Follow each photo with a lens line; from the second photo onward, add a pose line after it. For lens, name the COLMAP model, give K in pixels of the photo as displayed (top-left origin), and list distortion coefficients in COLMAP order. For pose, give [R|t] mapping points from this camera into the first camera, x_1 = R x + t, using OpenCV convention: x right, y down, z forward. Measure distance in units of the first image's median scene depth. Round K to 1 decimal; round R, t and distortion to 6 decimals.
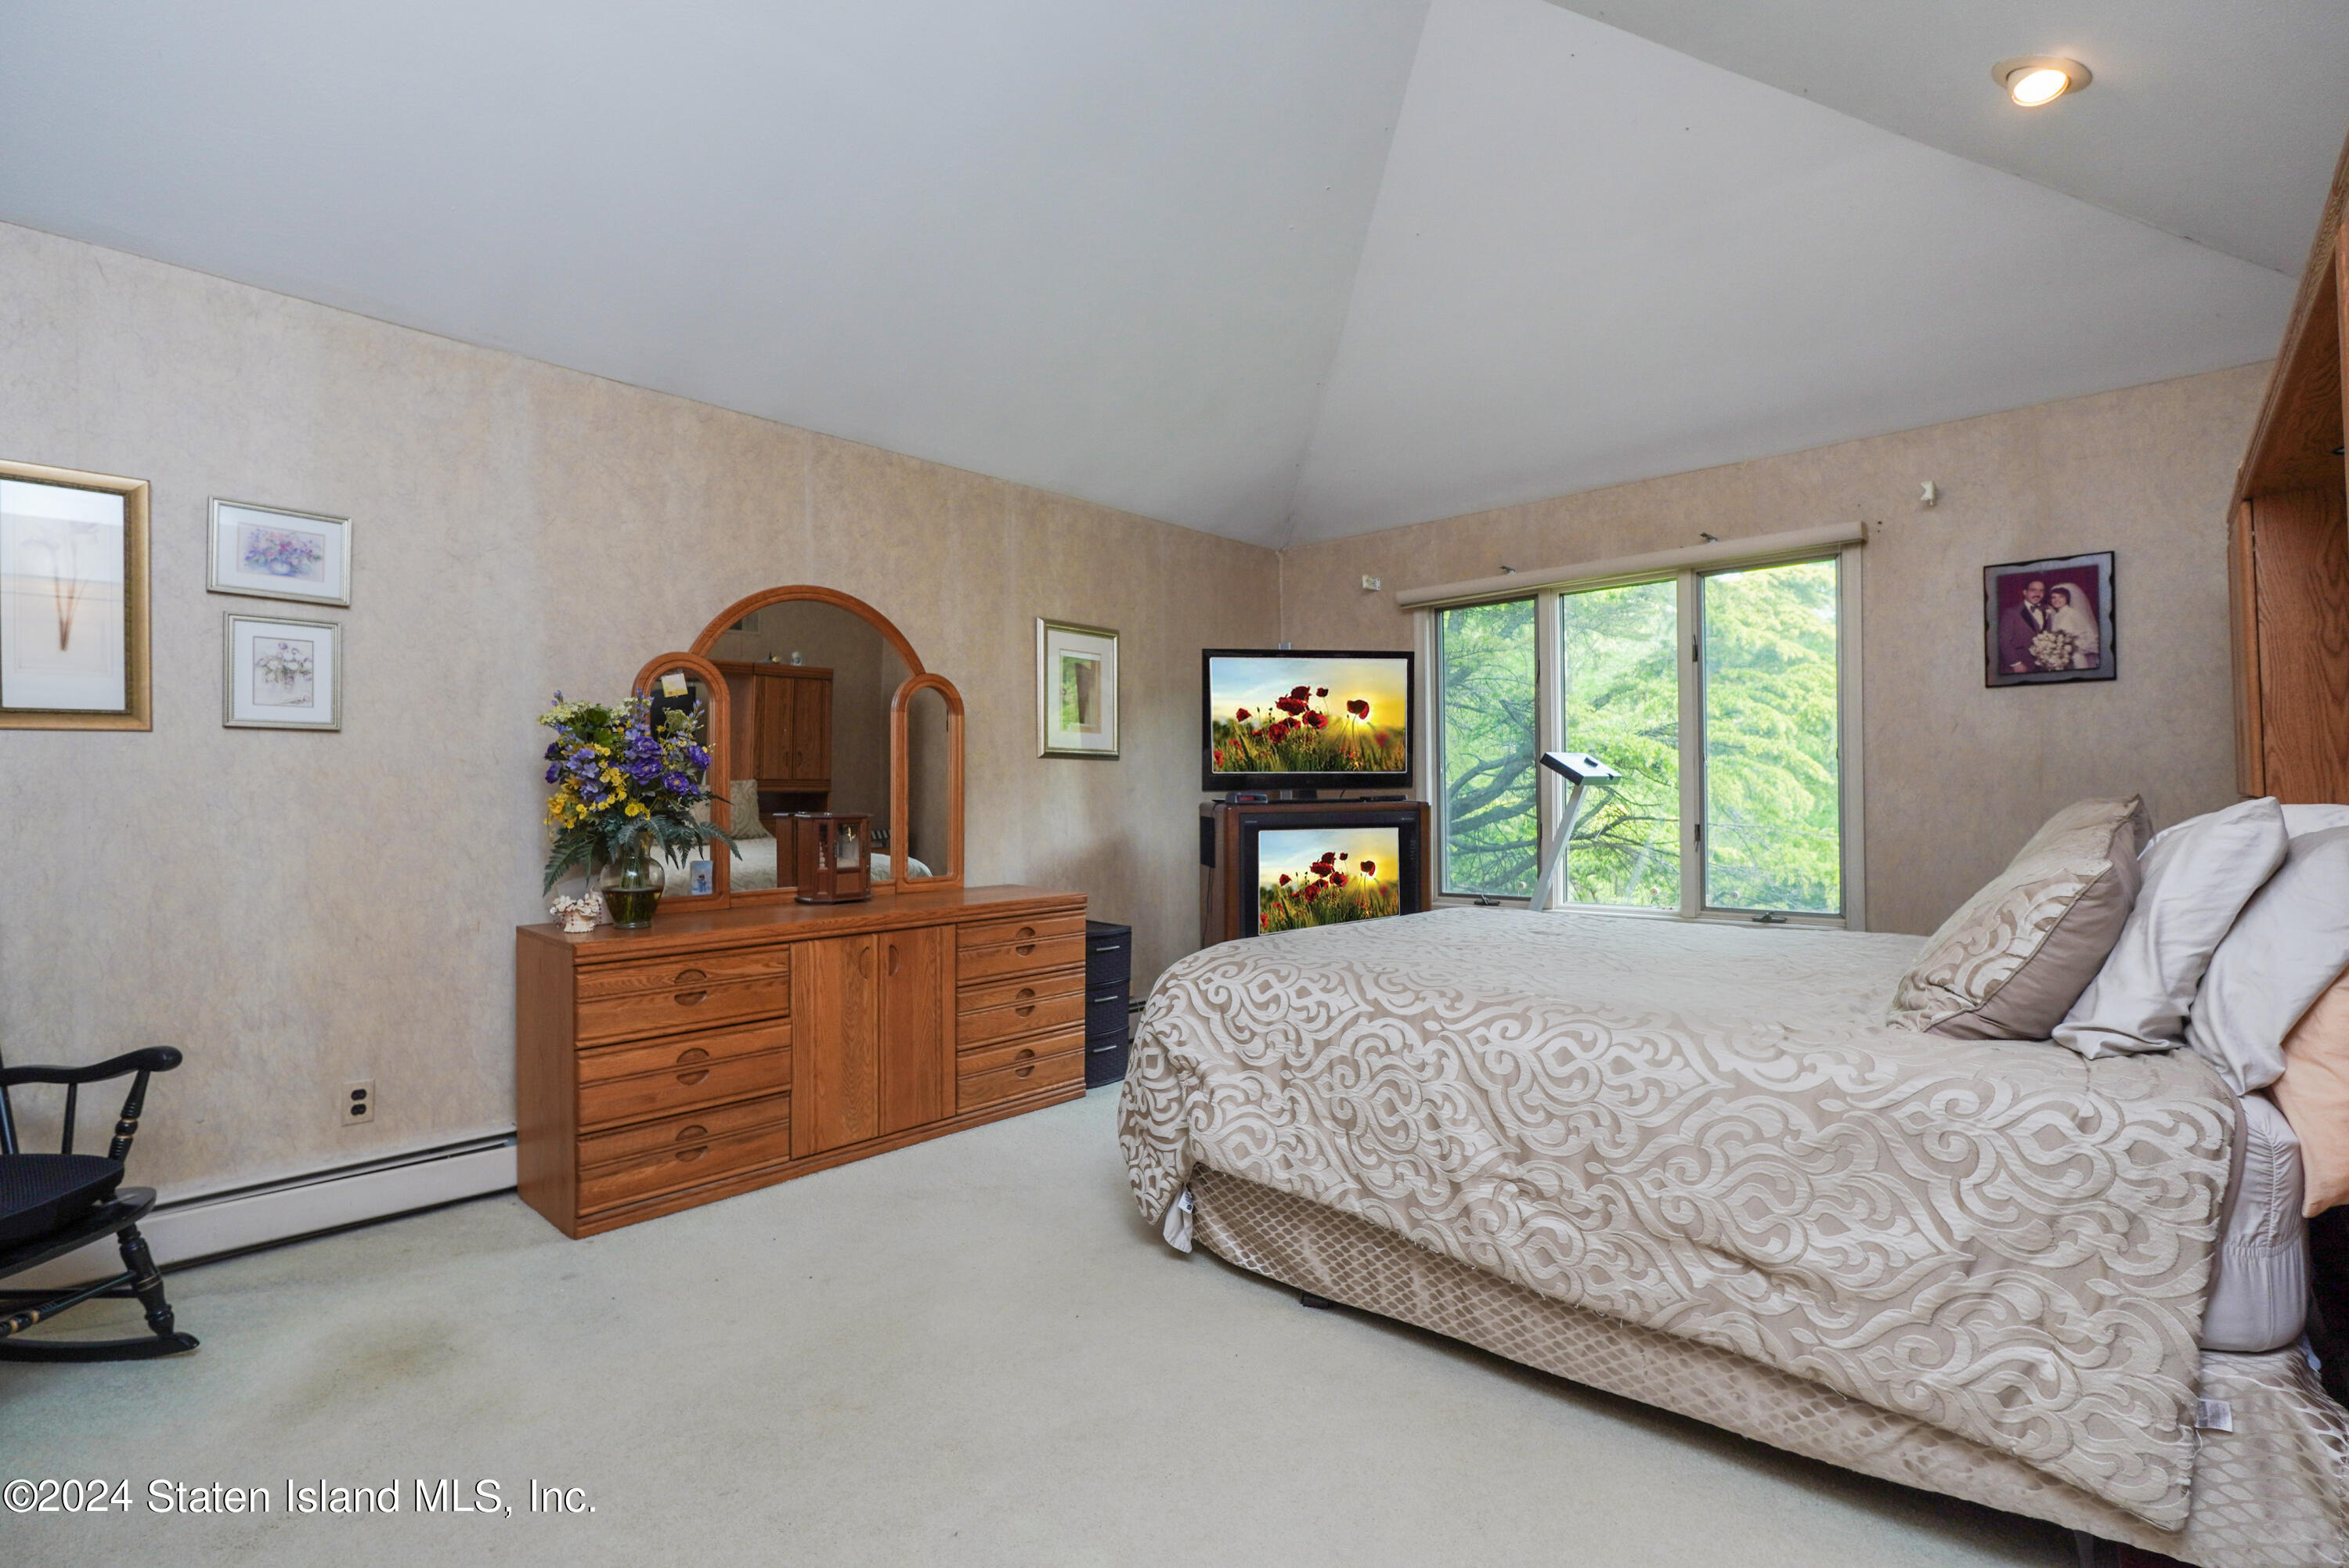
lens RADIAL K [[1079.7, 0, 1170.8], [0, 1079.7, 793.6], [0, 0, 1]] dist [-0.026741, 0.012146]
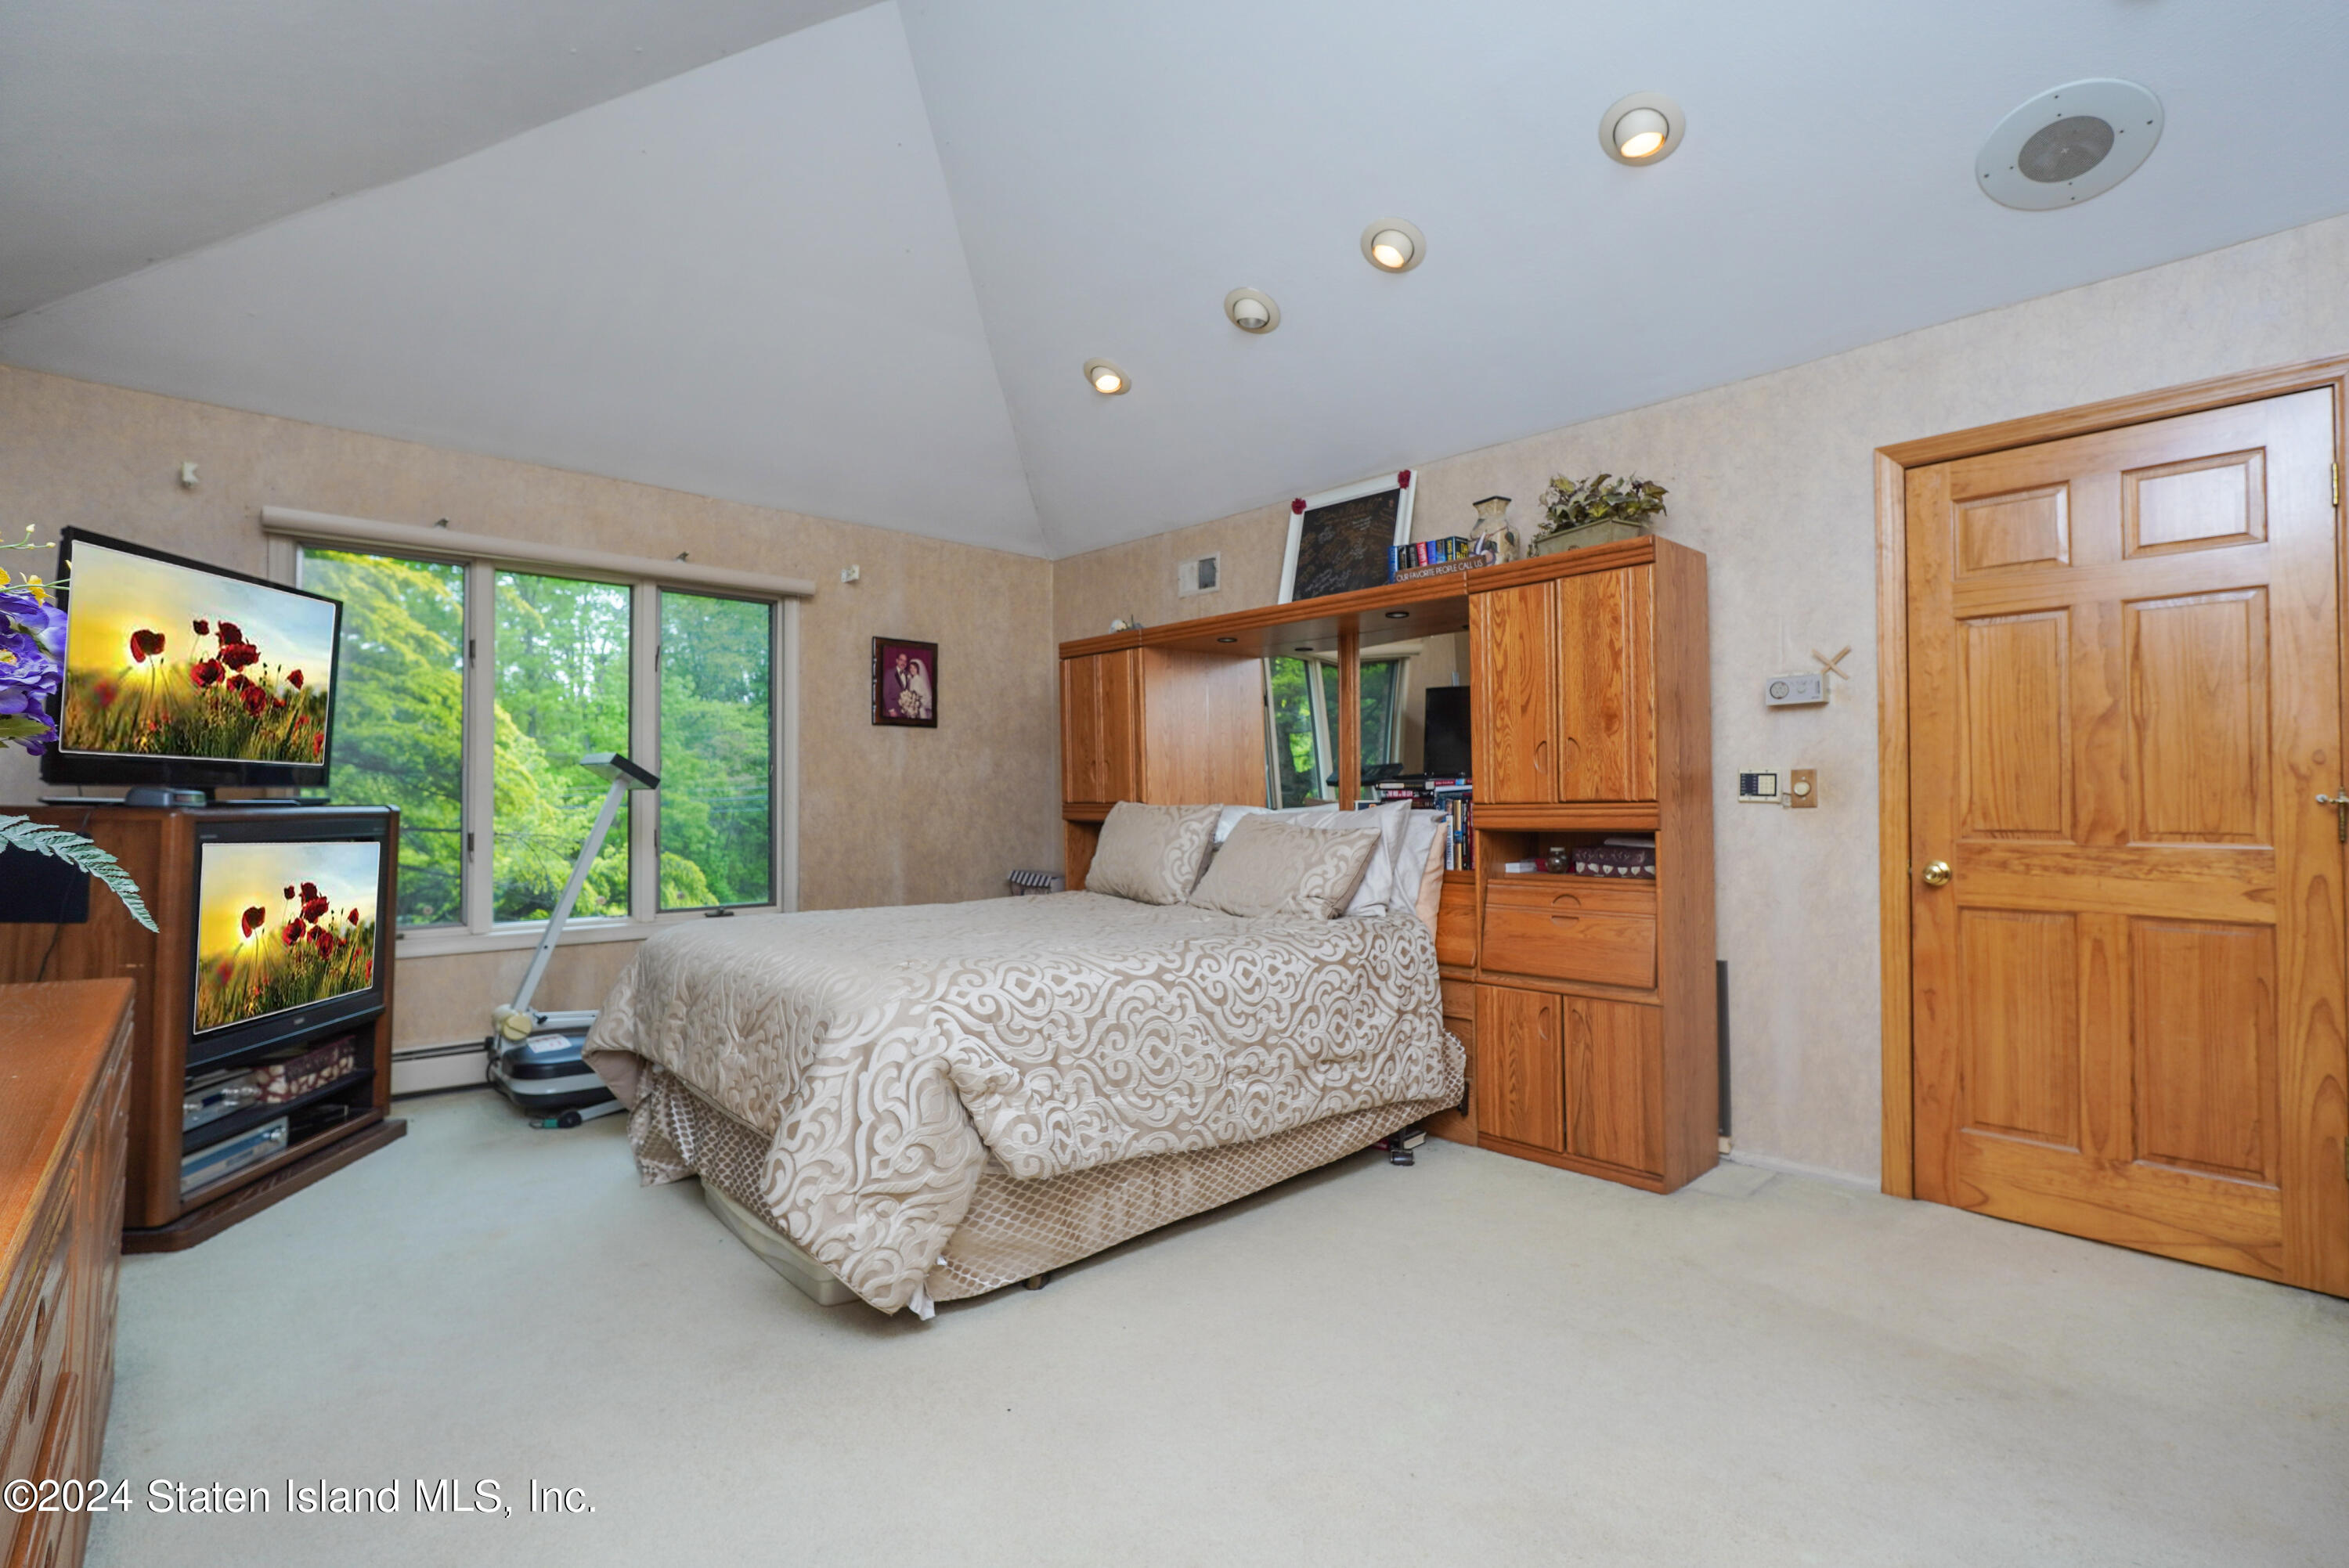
lens RADIAL K [[1079.7, 0, 1170.8], [0, 1079.7, 793.6], [0, 0, 1]] dist [-0.026741, 0.012146]
pose [[0.096715, 0.021130, 0.995088, -0.927238], [-0.001291, 0.999776, -0.021104, 0.026996], [-0.995311, 0.000756, 0.096721, 0.808611]]
